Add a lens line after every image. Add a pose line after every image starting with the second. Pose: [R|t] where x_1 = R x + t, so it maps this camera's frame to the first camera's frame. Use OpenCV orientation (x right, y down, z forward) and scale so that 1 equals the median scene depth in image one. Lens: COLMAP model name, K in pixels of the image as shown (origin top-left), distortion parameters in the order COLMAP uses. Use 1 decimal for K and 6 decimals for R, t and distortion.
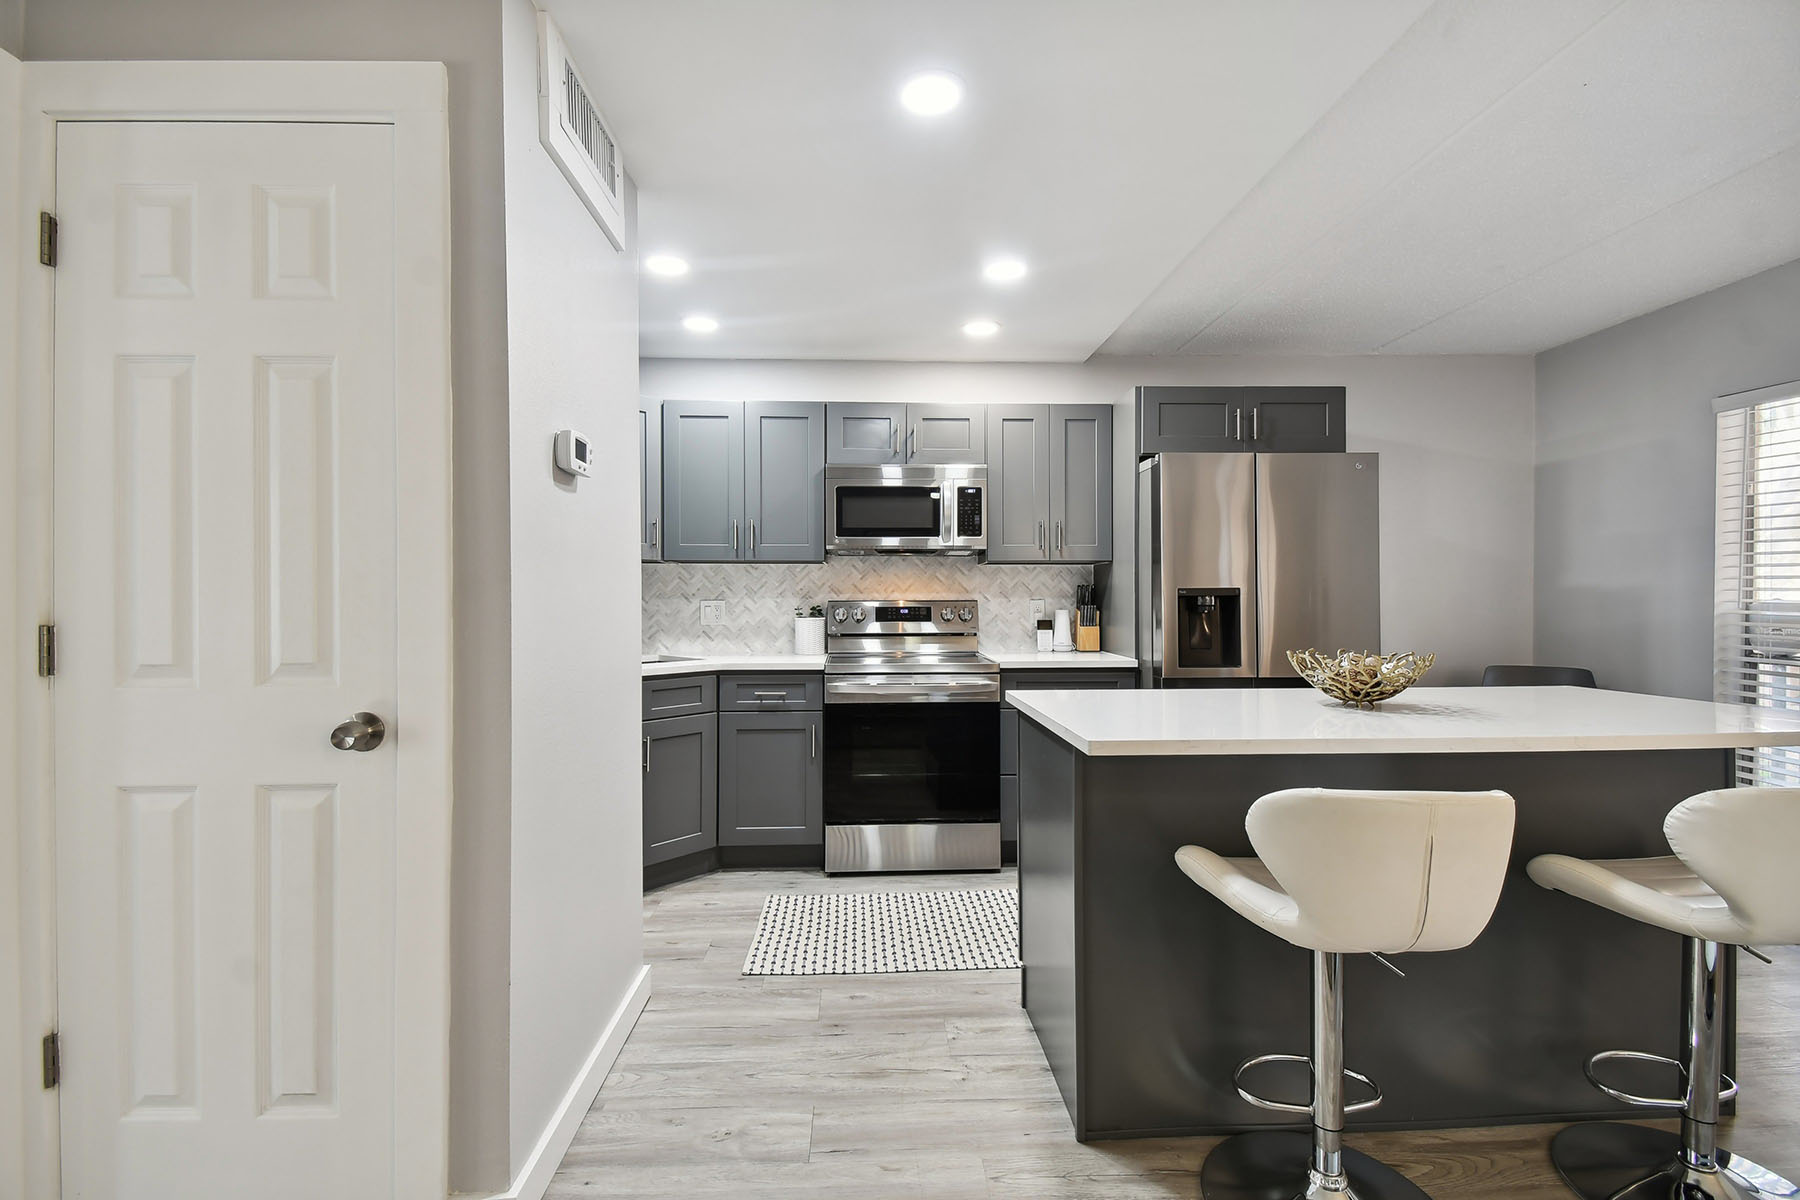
lens RADIAL K [[781.4, 0, 895.6], [0, 781.4, 599.2], [0, 0, 1]] dist [0.045013, -0.025309]
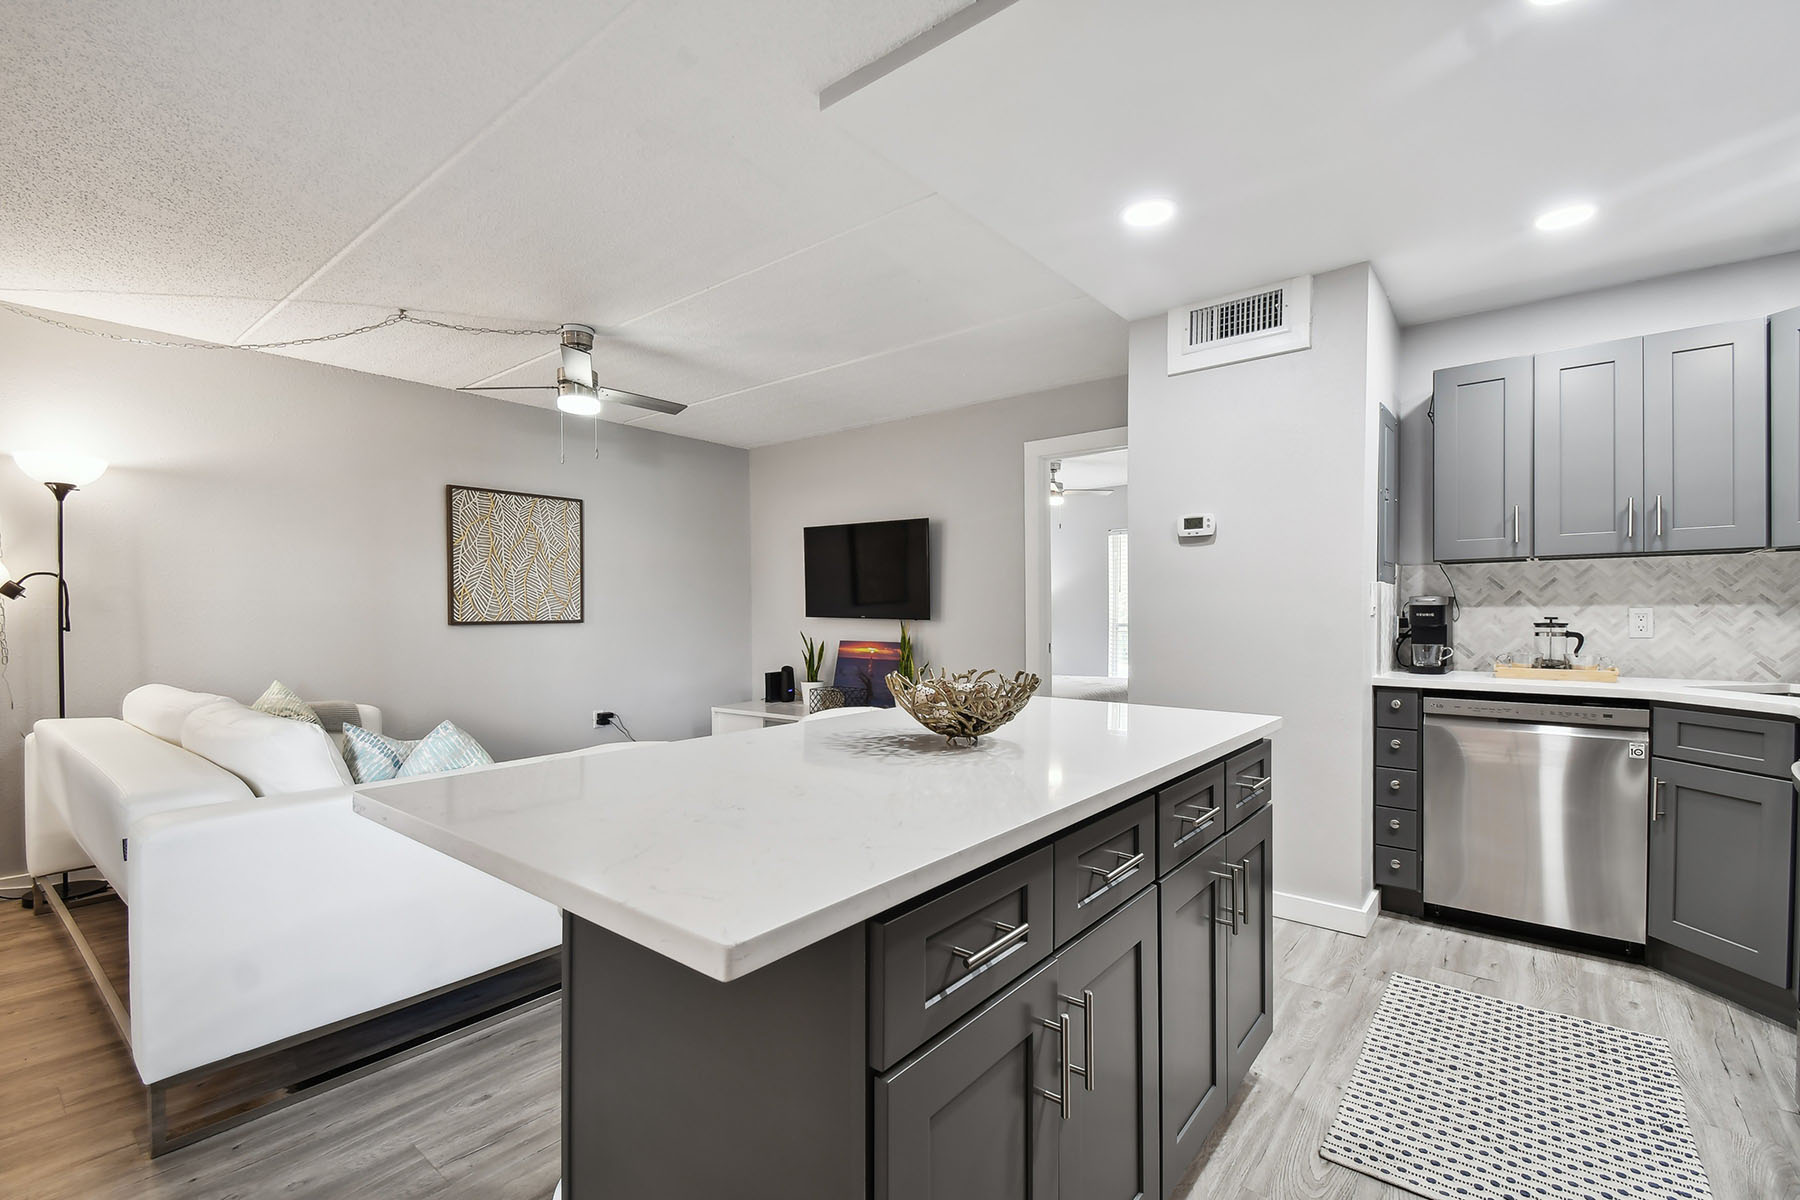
lens RADIAL K [[786.2, 0, 899.8], [0, 786.2, 621.5], [0, 0, 1]] dist [0.046429, -0.026024]
pose [[-0.666649, 0.017833, -0.745159, 0.698135], [0.004979, 0.999798, 0.019472, -0.001313], [0.745355, 0.009271, -0.666603, 0.851055]]
